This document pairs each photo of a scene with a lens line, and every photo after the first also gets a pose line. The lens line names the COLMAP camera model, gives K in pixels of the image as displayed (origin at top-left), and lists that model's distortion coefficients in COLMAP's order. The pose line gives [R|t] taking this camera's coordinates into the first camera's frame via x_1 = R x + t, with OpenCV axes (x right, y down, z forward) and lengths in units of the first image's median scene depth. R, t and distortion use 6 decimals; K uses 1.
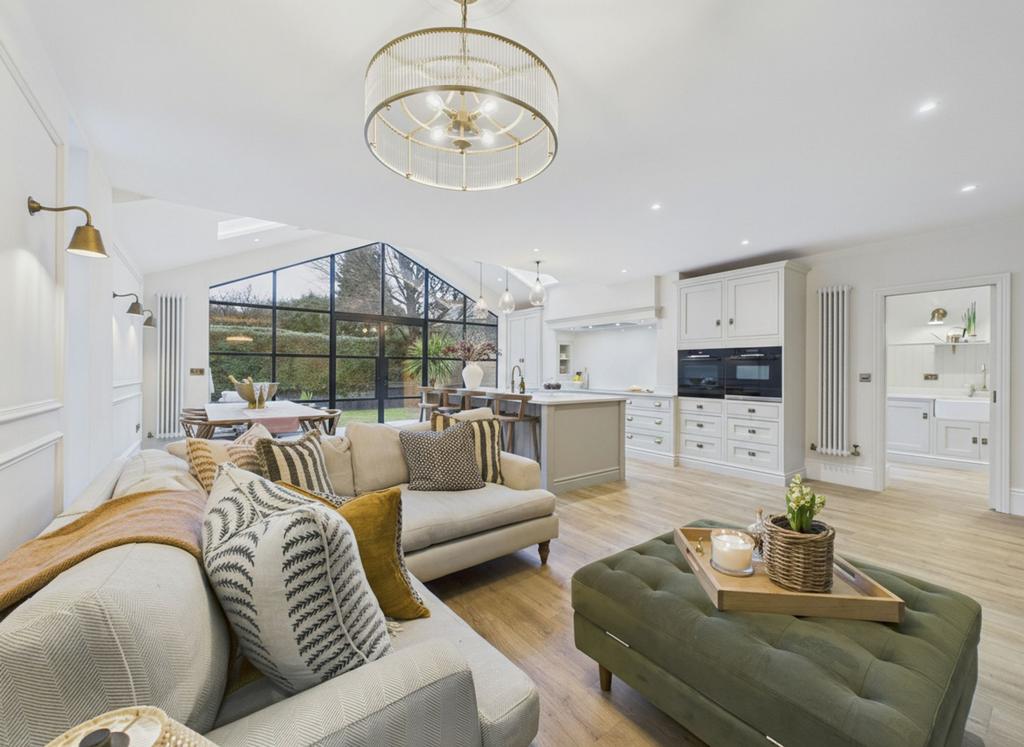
lens RADIAL K [[417.2, 0, 521.0], [0, 417.2, 370.9], [0, 0, 1]] dist [-0.005138, 0.000863]
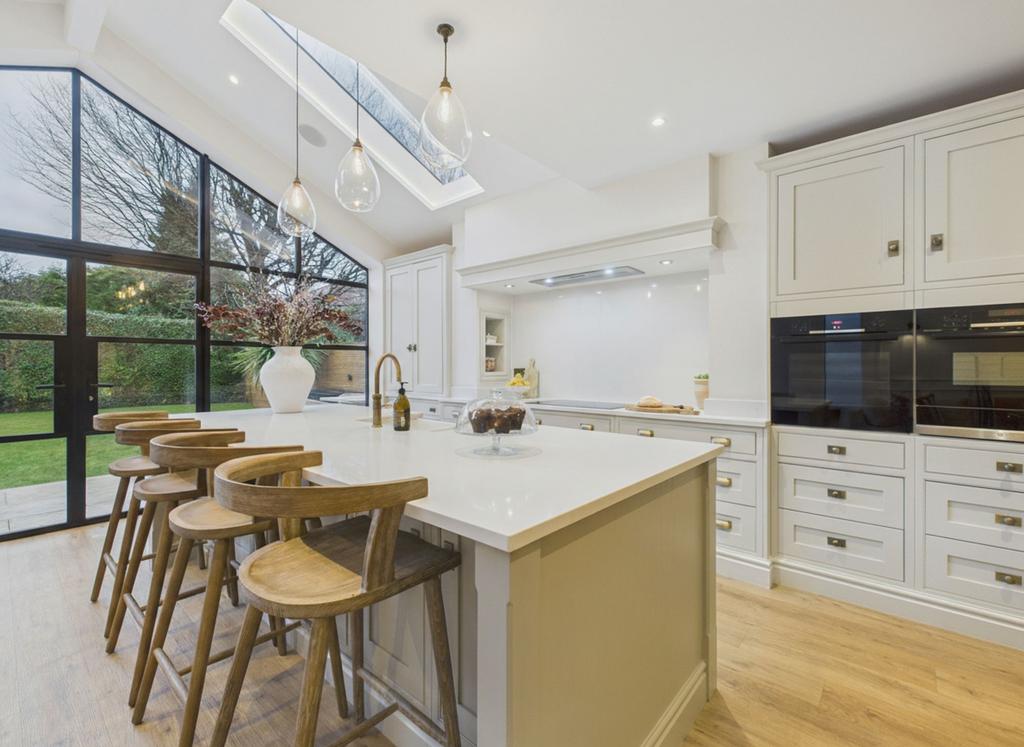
lens RADIAL K [[444.8, 0, 518.6], [0, 444.8, 368.7], [0, 0, 1]] dist [-0.003155, 0.000897]
pose [[0.976854, -0.006086, 0.213822, 0.019507], [0.005121, 0.999974, 0.005066, -0.000595], [-0.213847, -0.003854, 0.976860, 0.632036]]
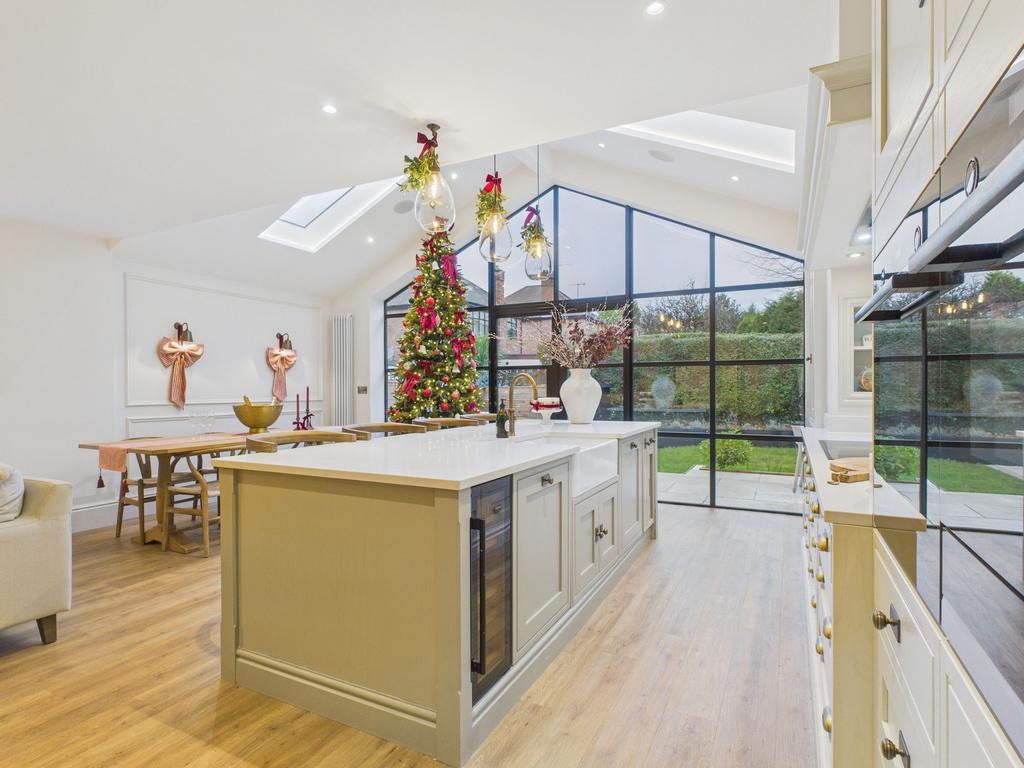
lens RADIAL K [[540.9, 0, 522.4], [0, 540.9, 389.7], [0, 0, 1]] dist [0.001600, -0.002115]
pose [[0.439545, -0.002424, -0.898217, 0.546655], [0.007886, 0.999968, 0.001160, 0.002951], [0.898186, -0.007593, 0.439550, 0.802507]]
